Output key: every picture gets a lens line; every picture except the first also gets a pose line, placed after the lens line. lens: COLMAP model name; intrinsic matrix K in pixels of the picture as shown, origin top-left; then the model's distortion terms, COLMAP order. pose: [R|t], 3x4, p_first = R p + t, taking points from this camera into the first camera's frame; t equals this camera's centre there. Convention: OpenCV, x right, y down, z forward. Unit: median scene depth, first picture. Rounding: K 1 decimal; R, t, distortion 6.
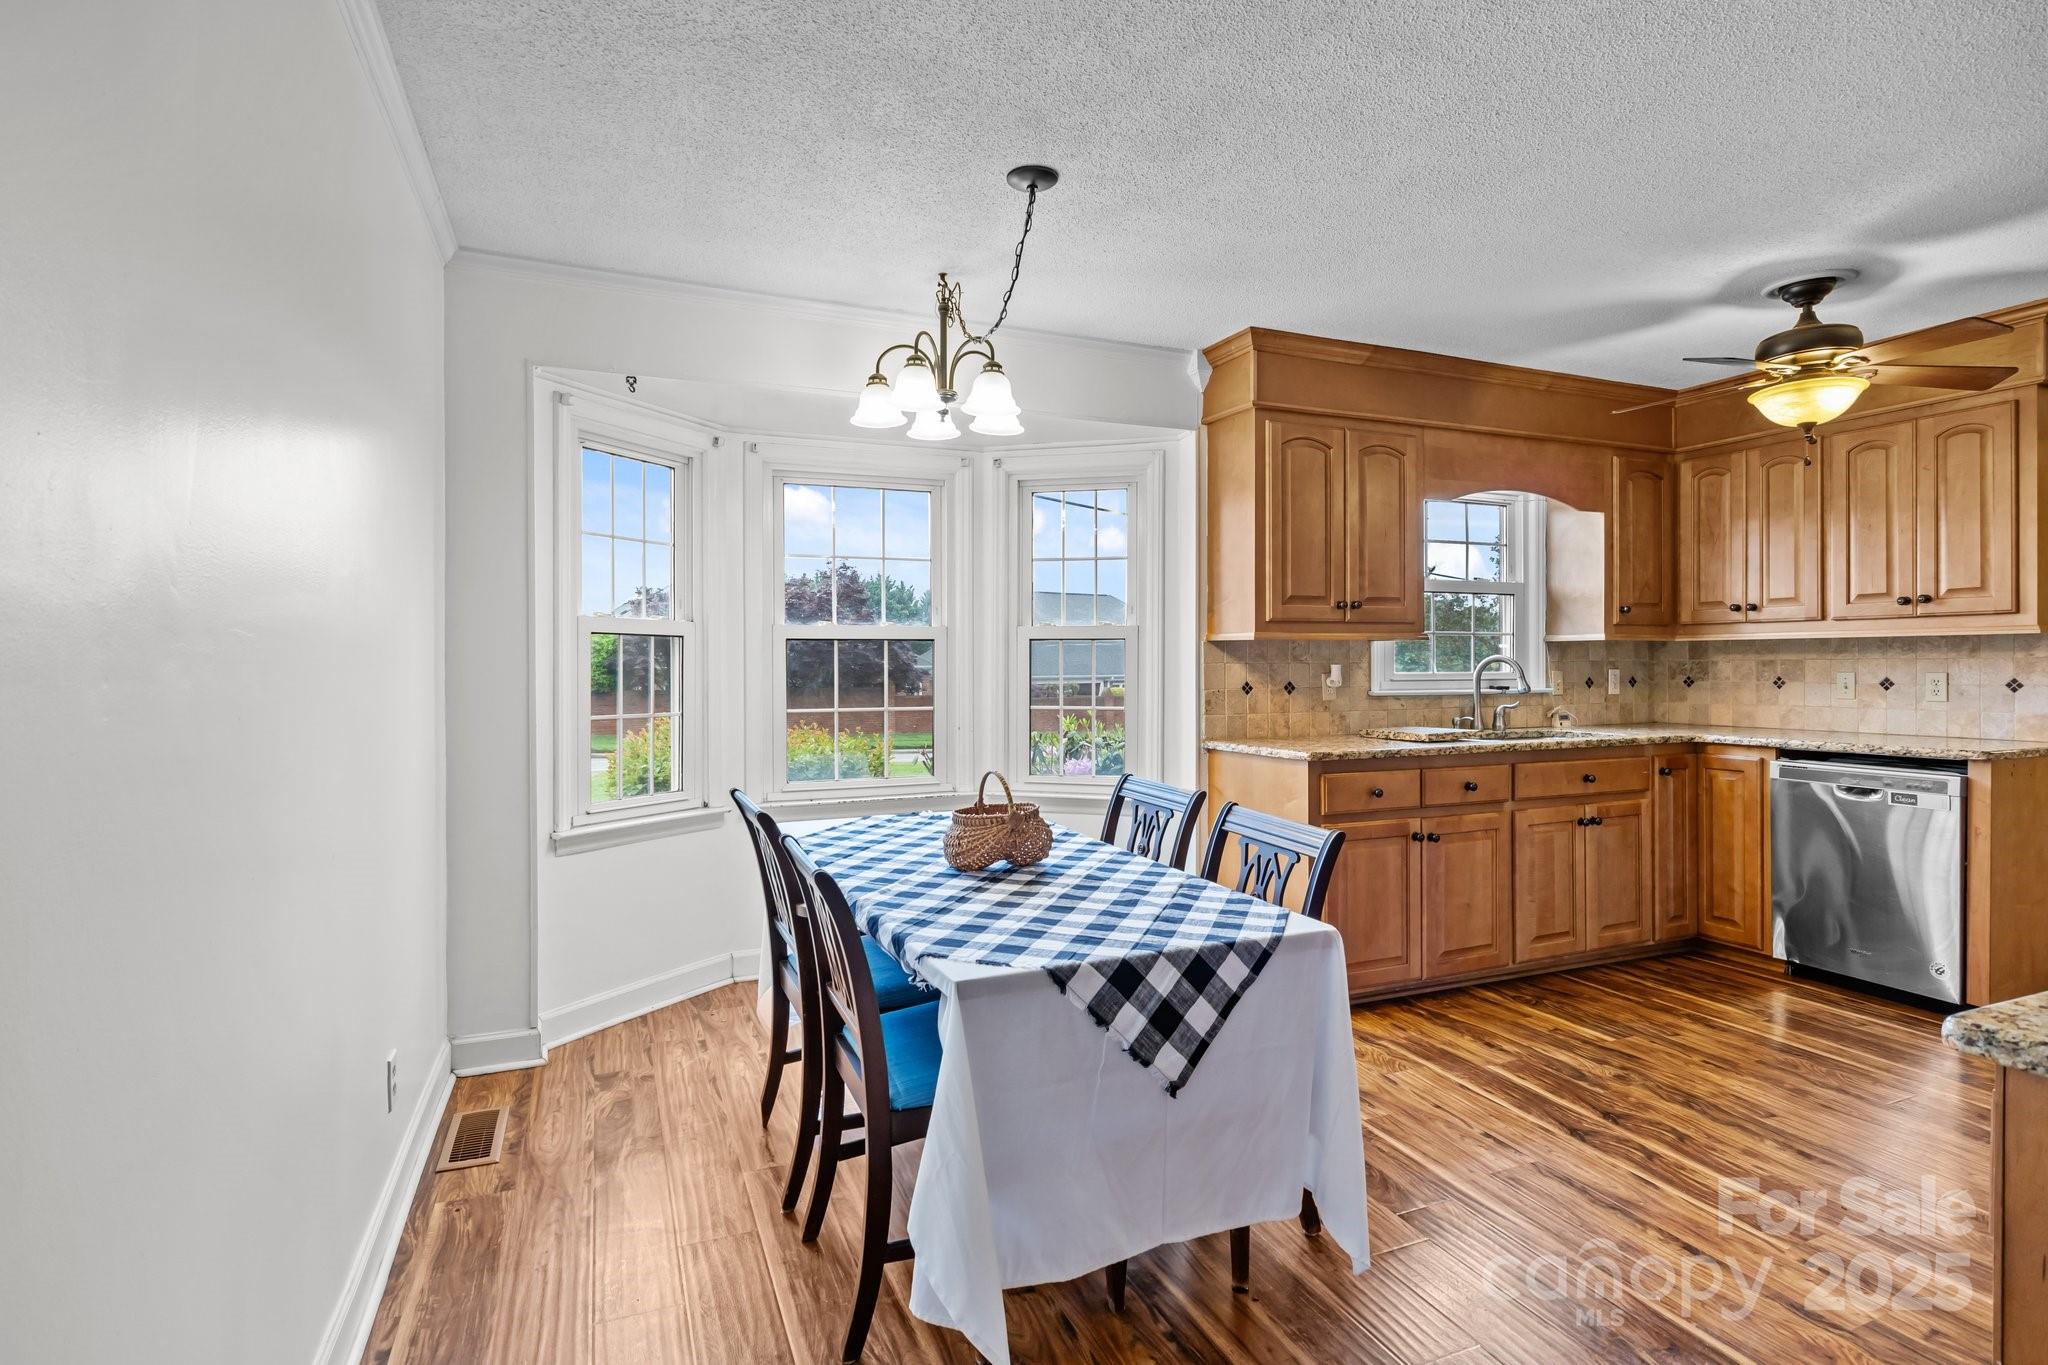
lens RADIAL K [[1021.8, 0, 1026.0], [0, 1021.8, 668.3], [0, 0, 1]] dist [-0.013781, 0.004396]
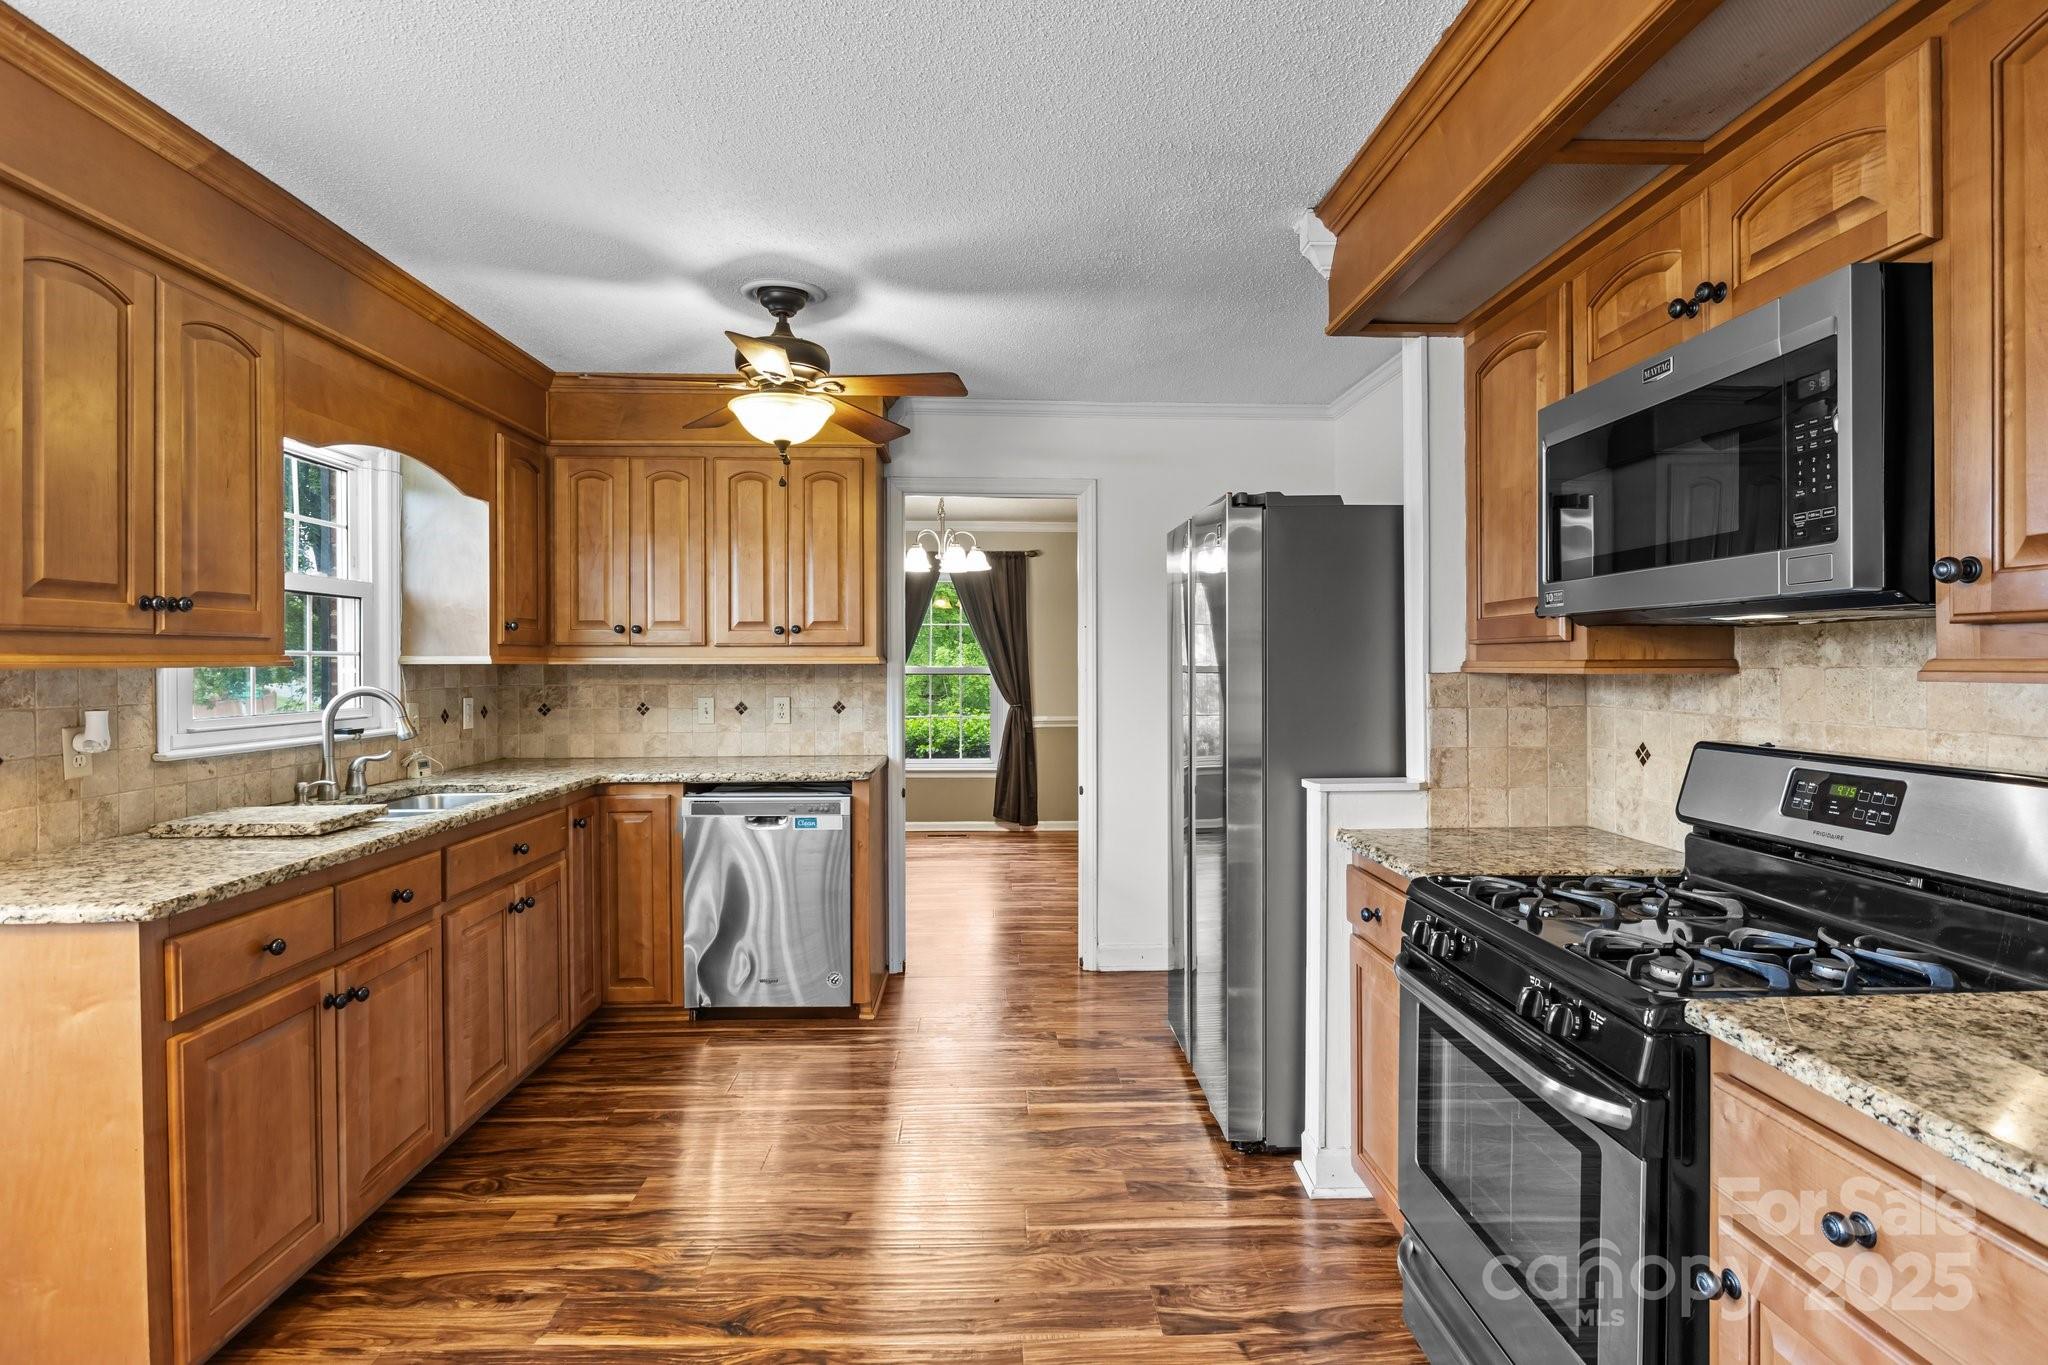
lens RADIAL K [[1021.8, 0, 1031.8], [0, 1021.8, 669.8], [0, 0, 1]] dist [-0.013781, 0.004396]
pose [[0.346021, -0.003390, 0.938221, -0.028389], [0.005257, 0.999985, 0.001675, -0.025056], [-0.938212, 0.004353, 0.346033, 0.375984]]
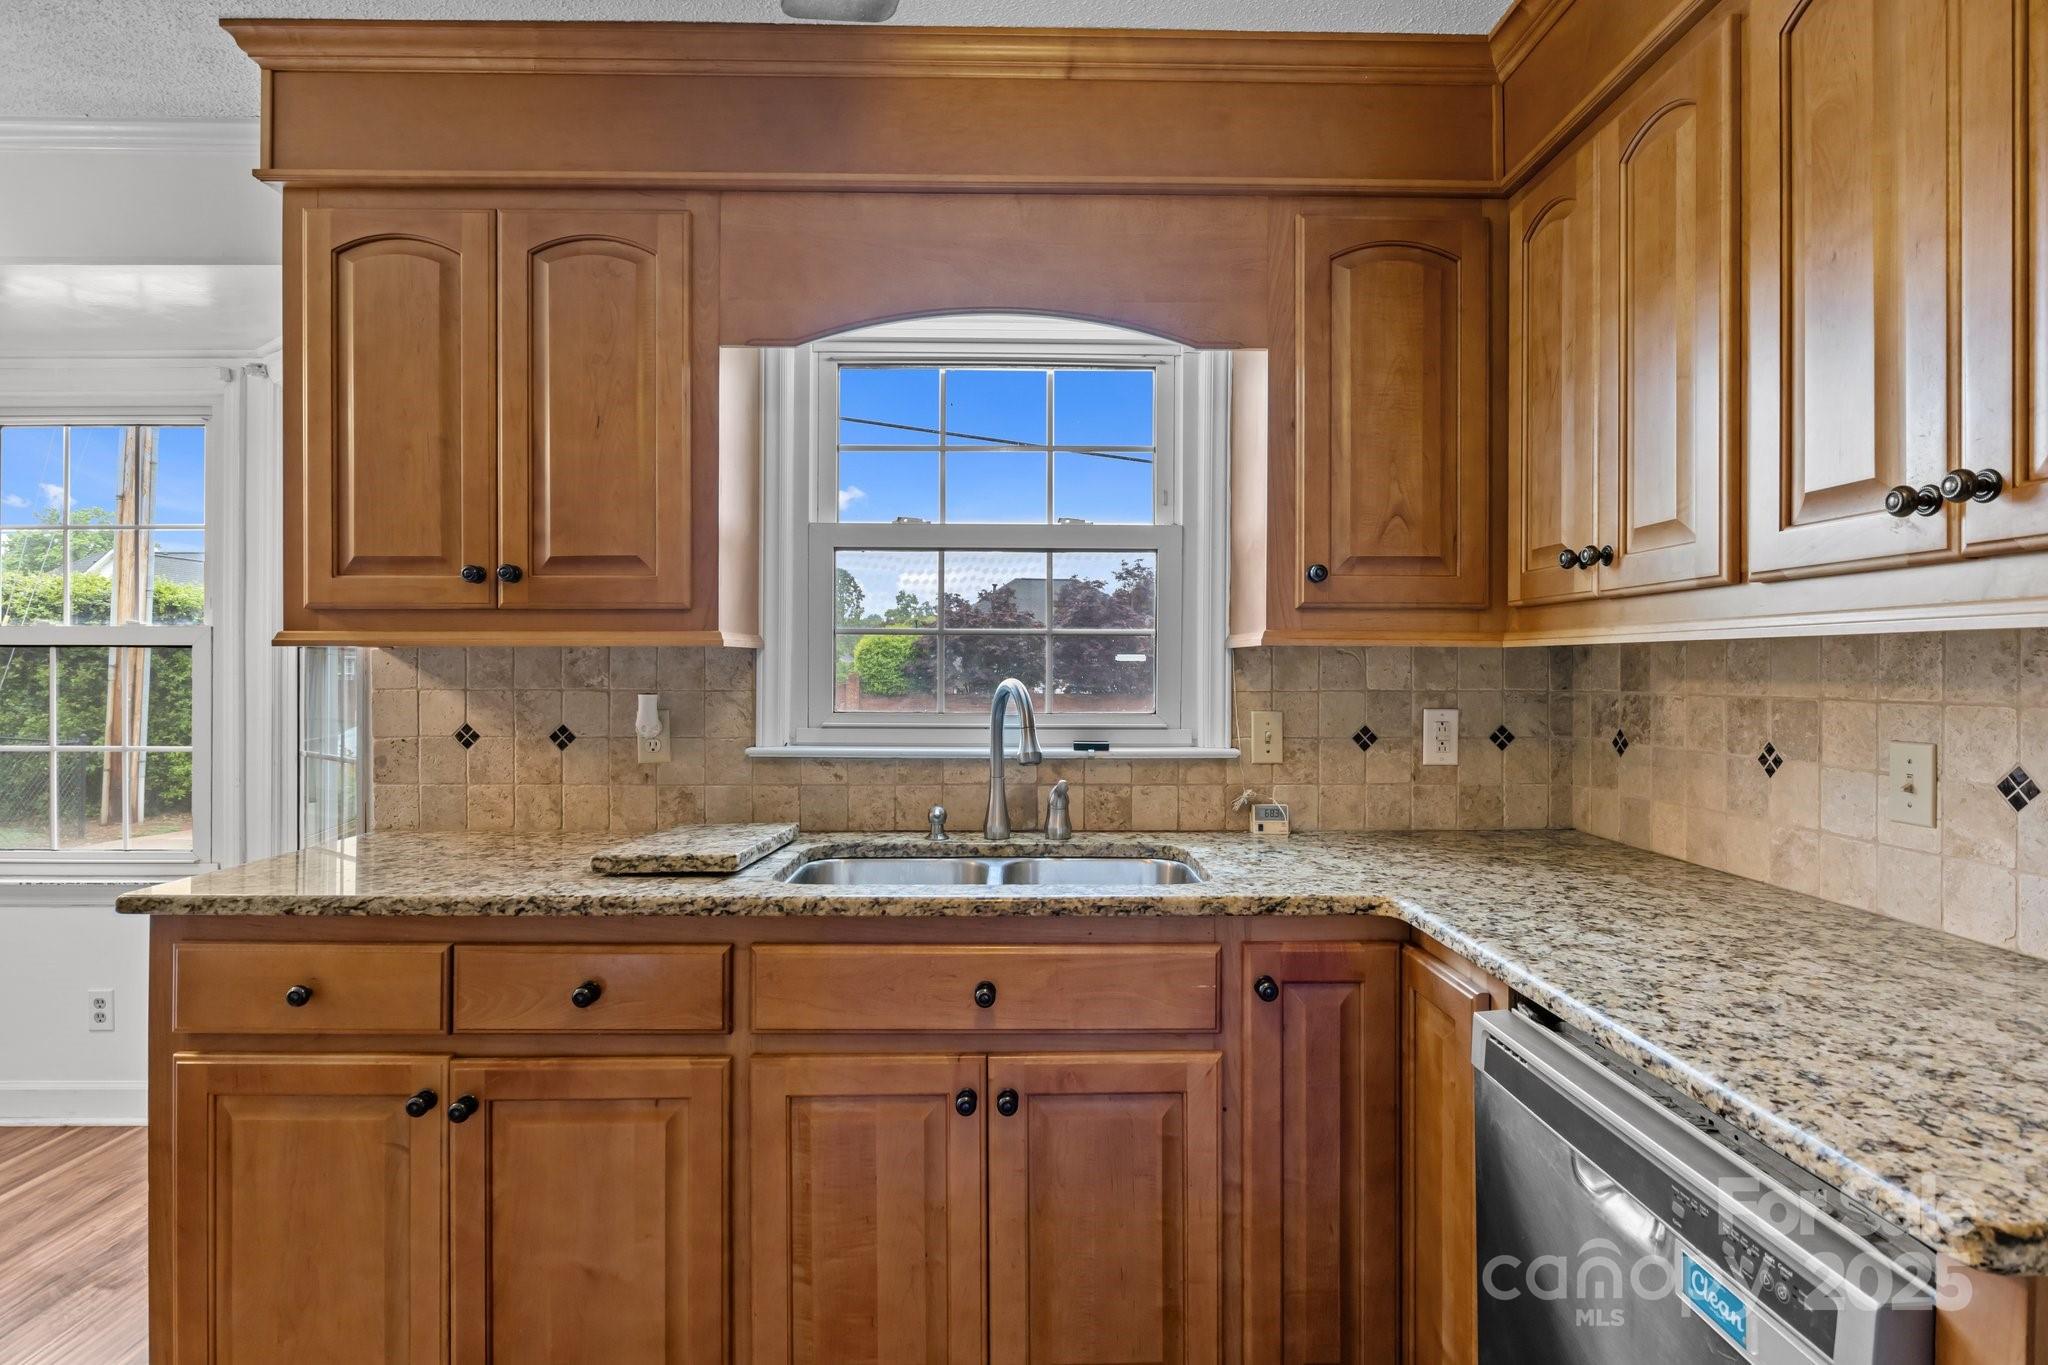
lens RADIAL K [[1021.8, 0, 1038.7], [0, 1021.8, 671.7], [0, 0, 1]] dist [-0.013781, 0.004396]
pose [[0.929953, 0.008534, -0.367579, 0.717118], [-0.008610, 0.999962, 0.001431, -0.018449], [0.367577, 0.001834, 0.929991, 0.635959]]
